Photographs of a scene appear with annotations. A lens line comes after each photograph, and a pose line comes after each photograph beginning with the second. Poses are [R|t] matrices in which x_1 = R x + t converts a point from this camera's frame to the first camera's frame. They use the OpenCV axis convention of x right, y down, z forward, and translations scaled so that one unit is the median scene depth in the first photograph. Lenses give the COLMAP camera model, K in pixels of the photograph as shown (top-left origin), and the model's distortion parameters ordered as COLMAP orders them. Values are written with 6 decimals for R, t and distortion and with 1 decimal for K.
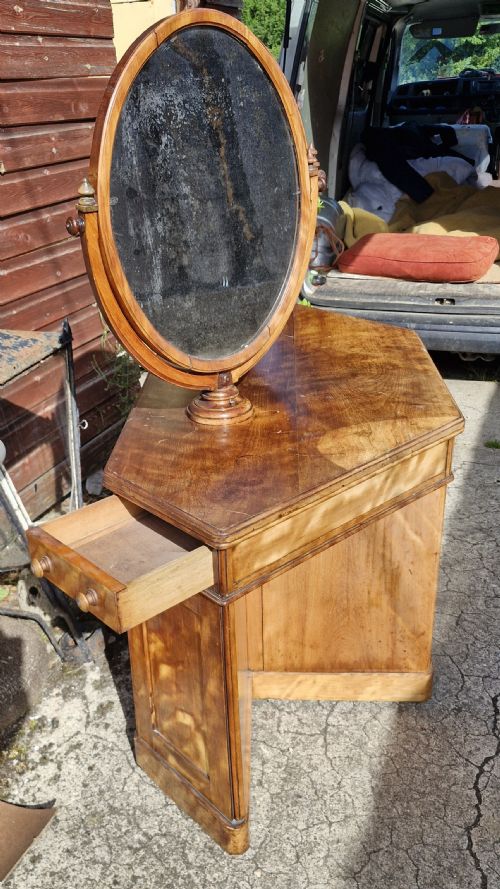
lens RADIAL K [[783.0, 0, 233.1], [0, 783.0, 464.8], [0, 0, 1]] dist [0.058483, -0.083887]
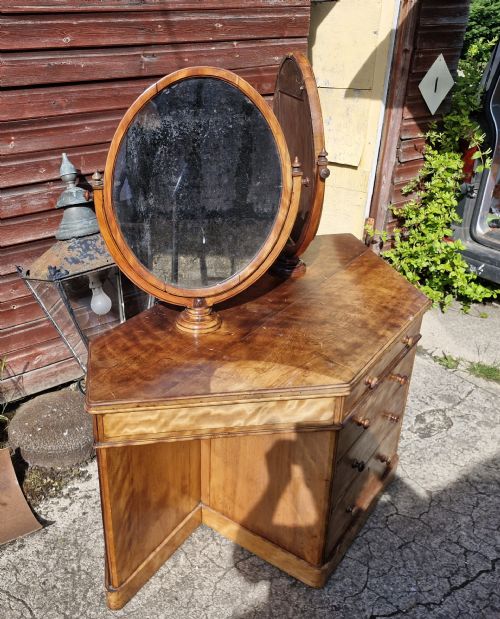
lens RADIAL K [[590.9, 0, 167.9], [0, 590.9, 287.7], [0, 0, 1]] dist [0.019730, 0.000000]
pose [[0.808047, 0.253784, -0.531651, 0.462802], [-0.259120, 0.963578, 0.066133, -0.173110], [0.529071, 0.084323, 0.844377, 0.037942]]
